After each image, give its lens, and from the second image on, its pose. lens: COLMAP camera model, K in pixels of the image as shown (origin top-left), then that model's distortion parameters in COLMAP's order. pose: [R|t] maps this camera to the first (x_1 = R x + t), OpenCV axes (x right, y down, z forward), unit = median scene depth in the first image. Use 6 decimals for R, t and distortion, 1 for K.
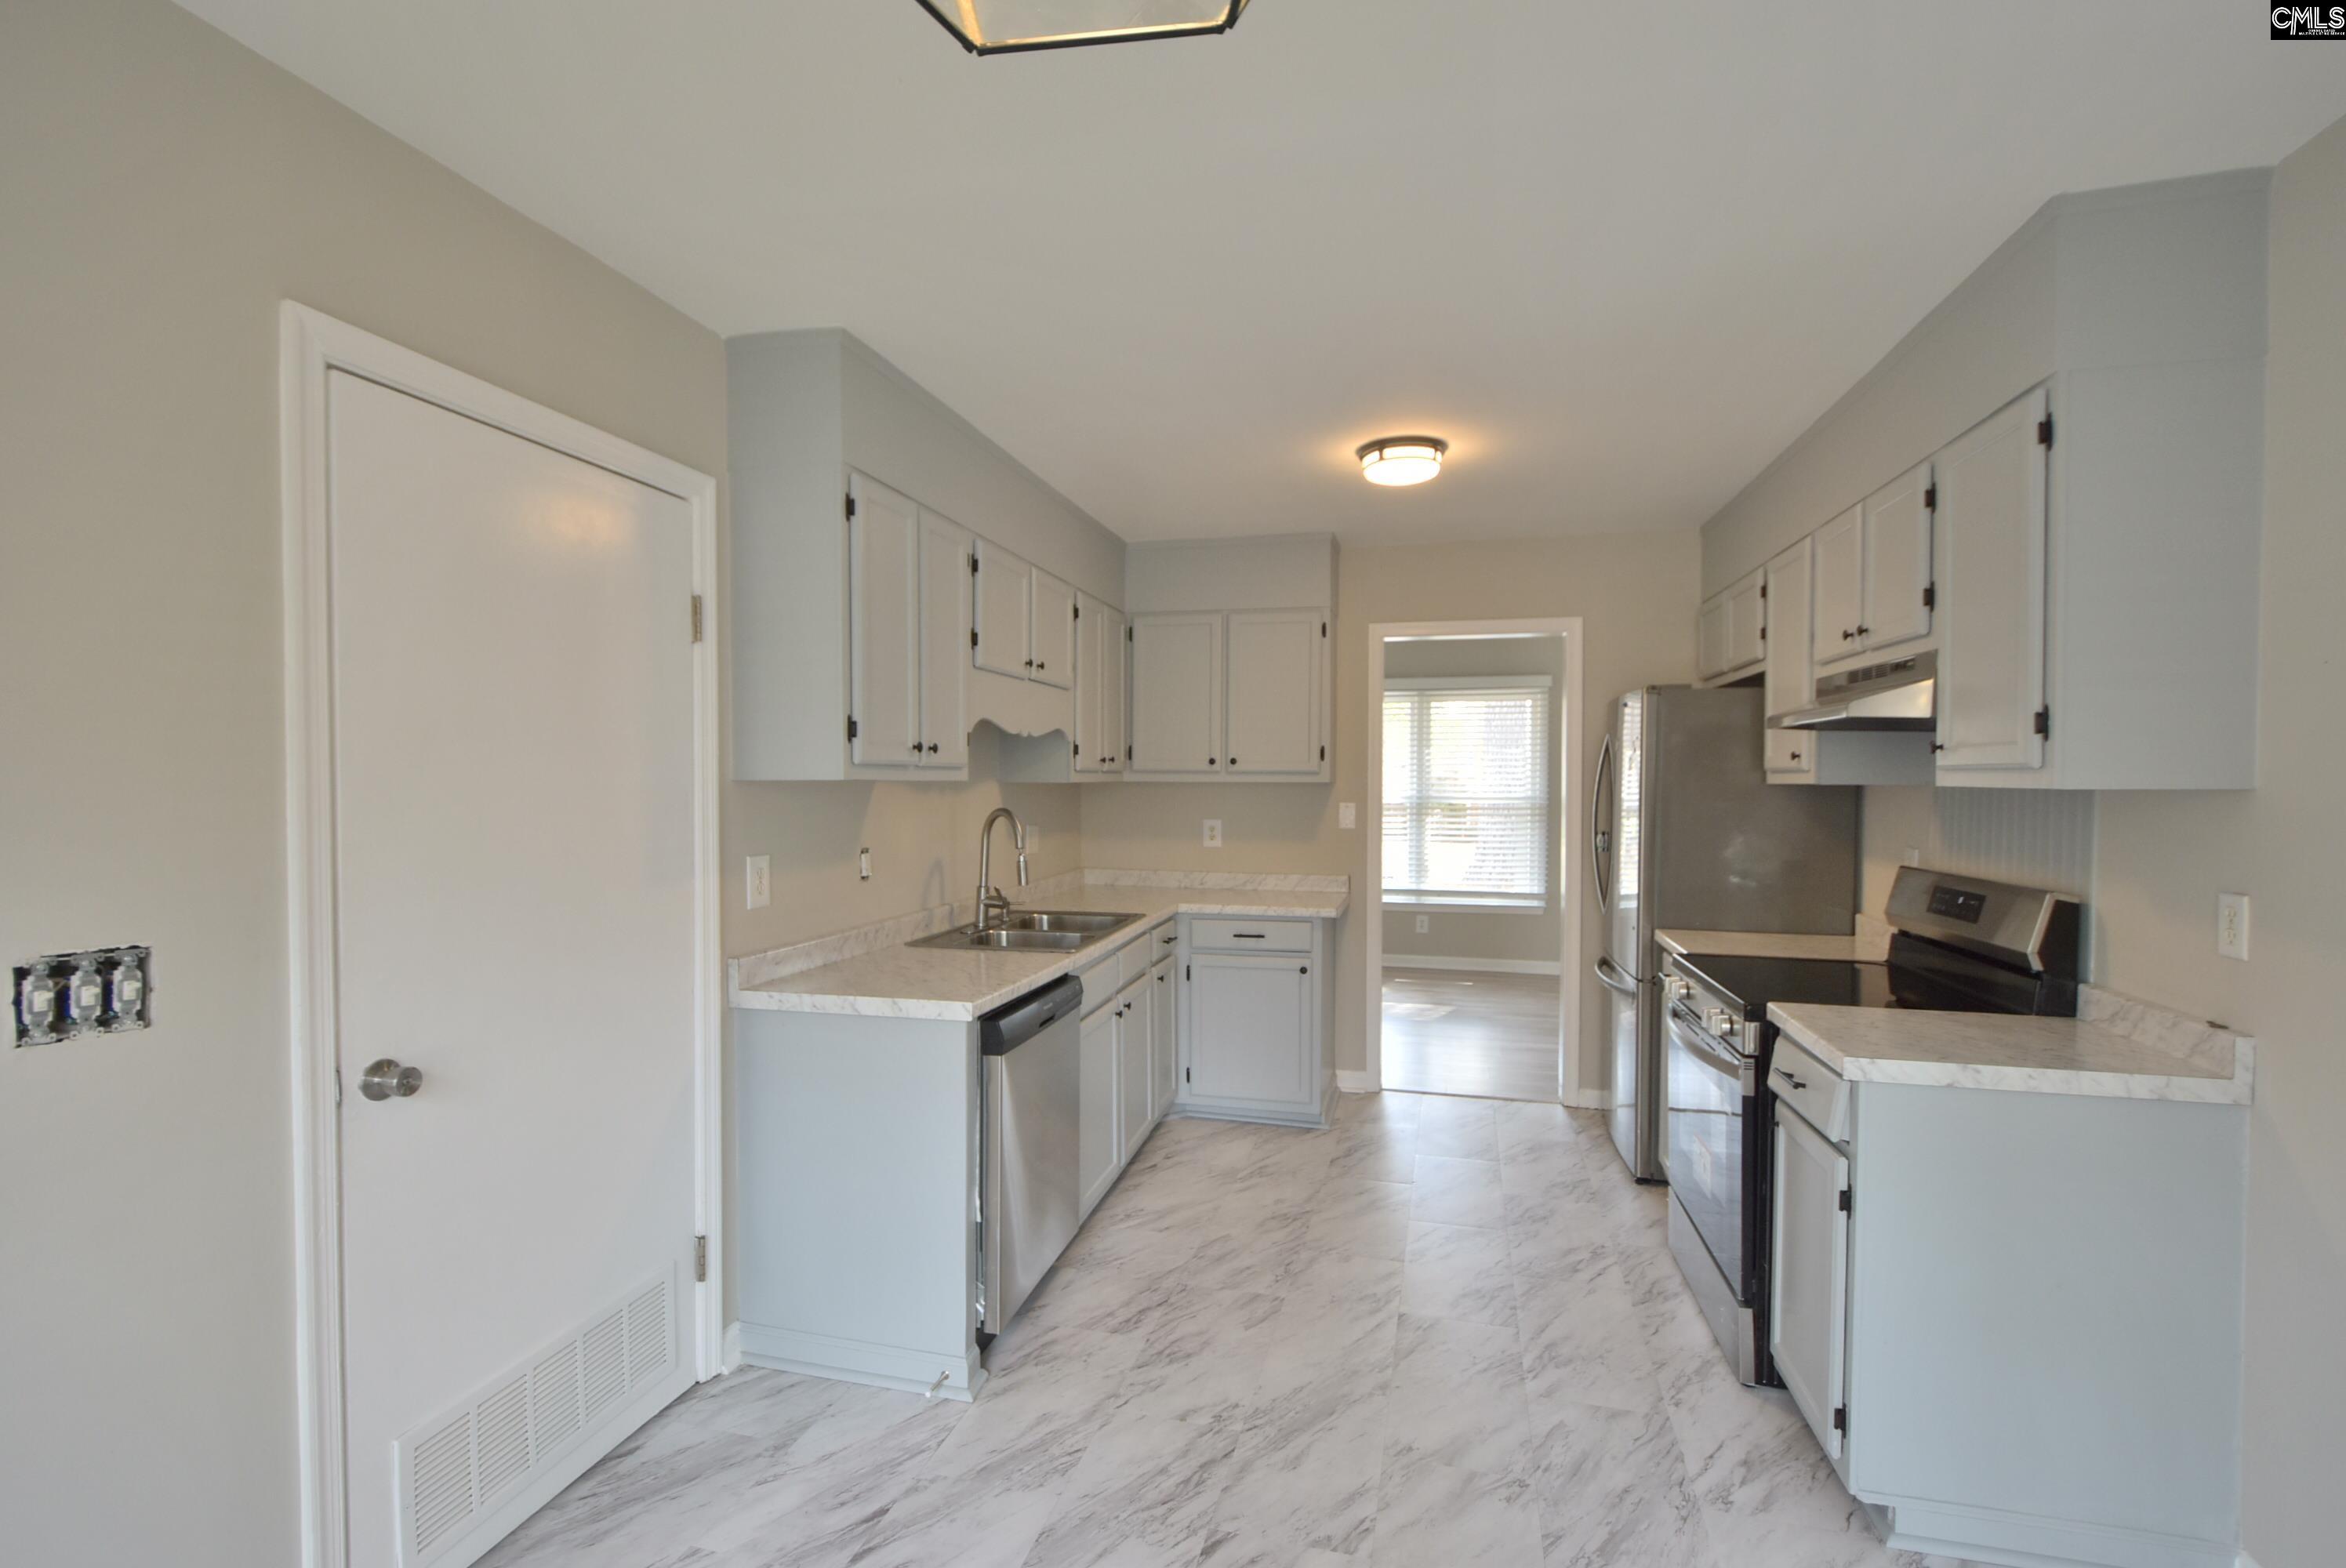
lens RADIAL K [[1059.1, 0, 1180.5], [0, 1059.1, 784.0], [0, 0, 1]] dist [0.007482, 0.000453]
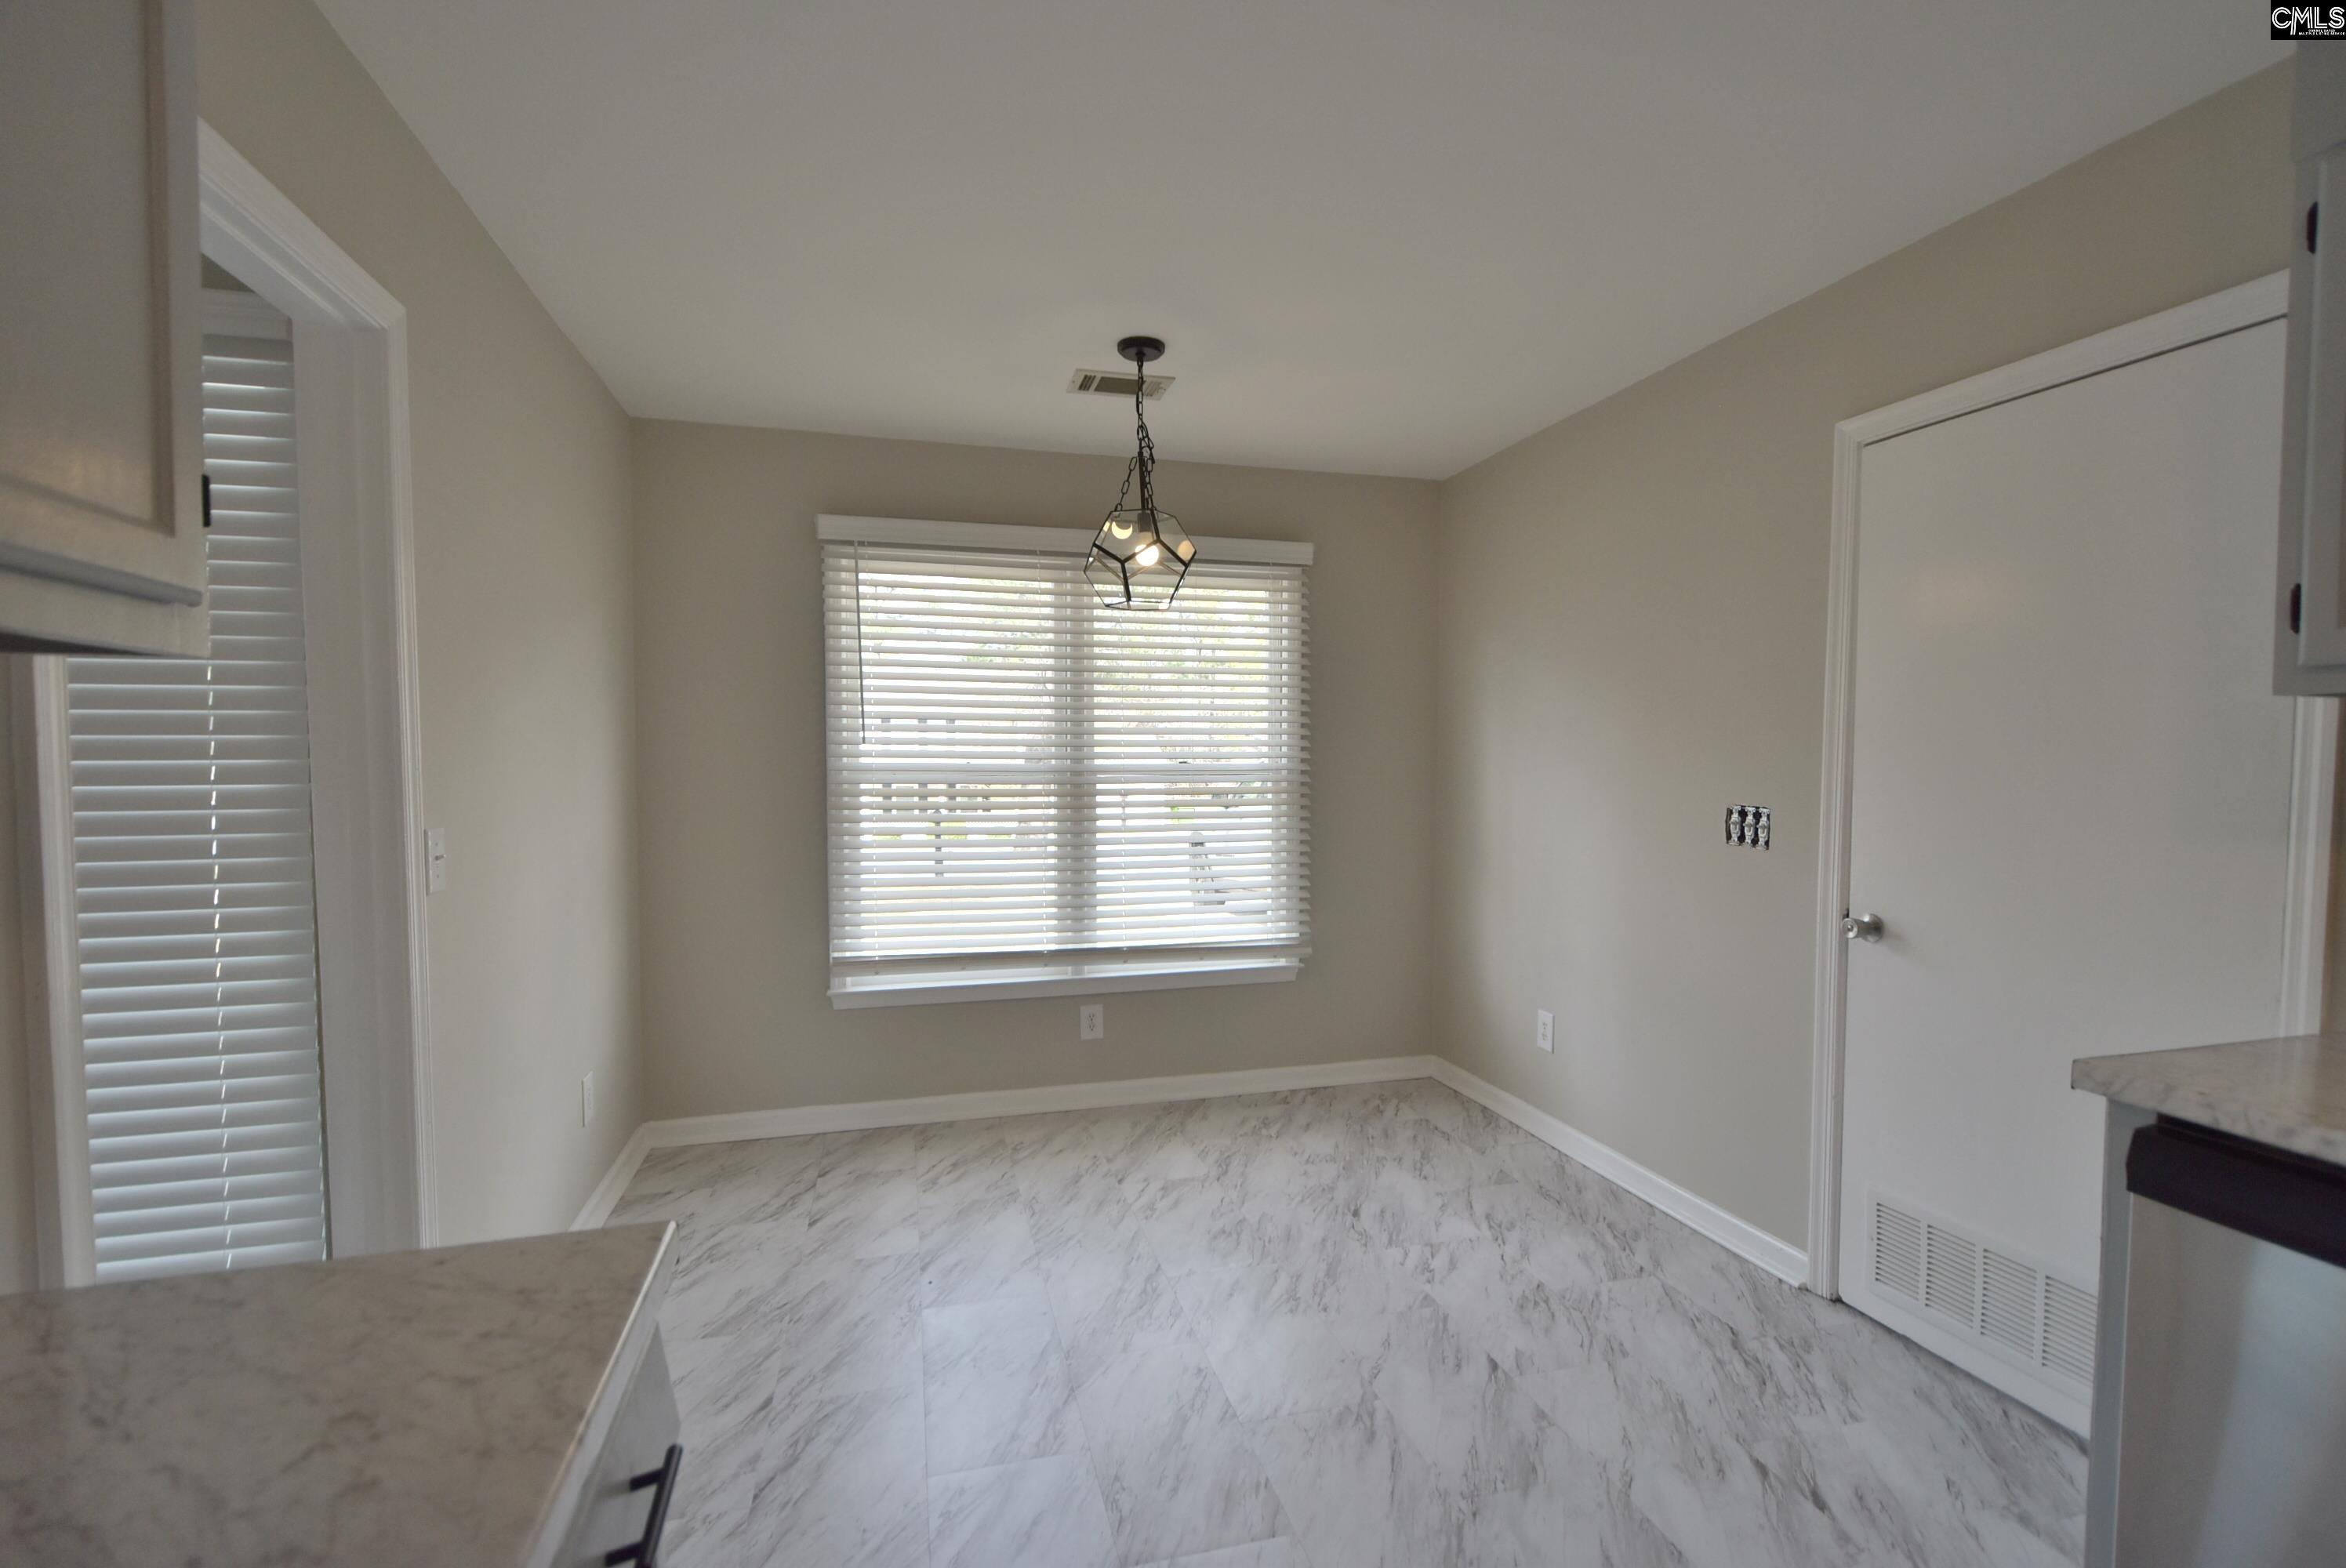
lens RADIAL K [[1059.1, 0, 1180.5], [0, 1059.1, 784.0], [0, 0, 1]] dist [0.007482, 0.000453]
pose [[-0.872978, -0.029132, -0.486888, 0.745030], [-0.041877, 0.999005, 0.015310, 0.091977], [0.485958, 0.033755, -0.873330, 1.699001]]
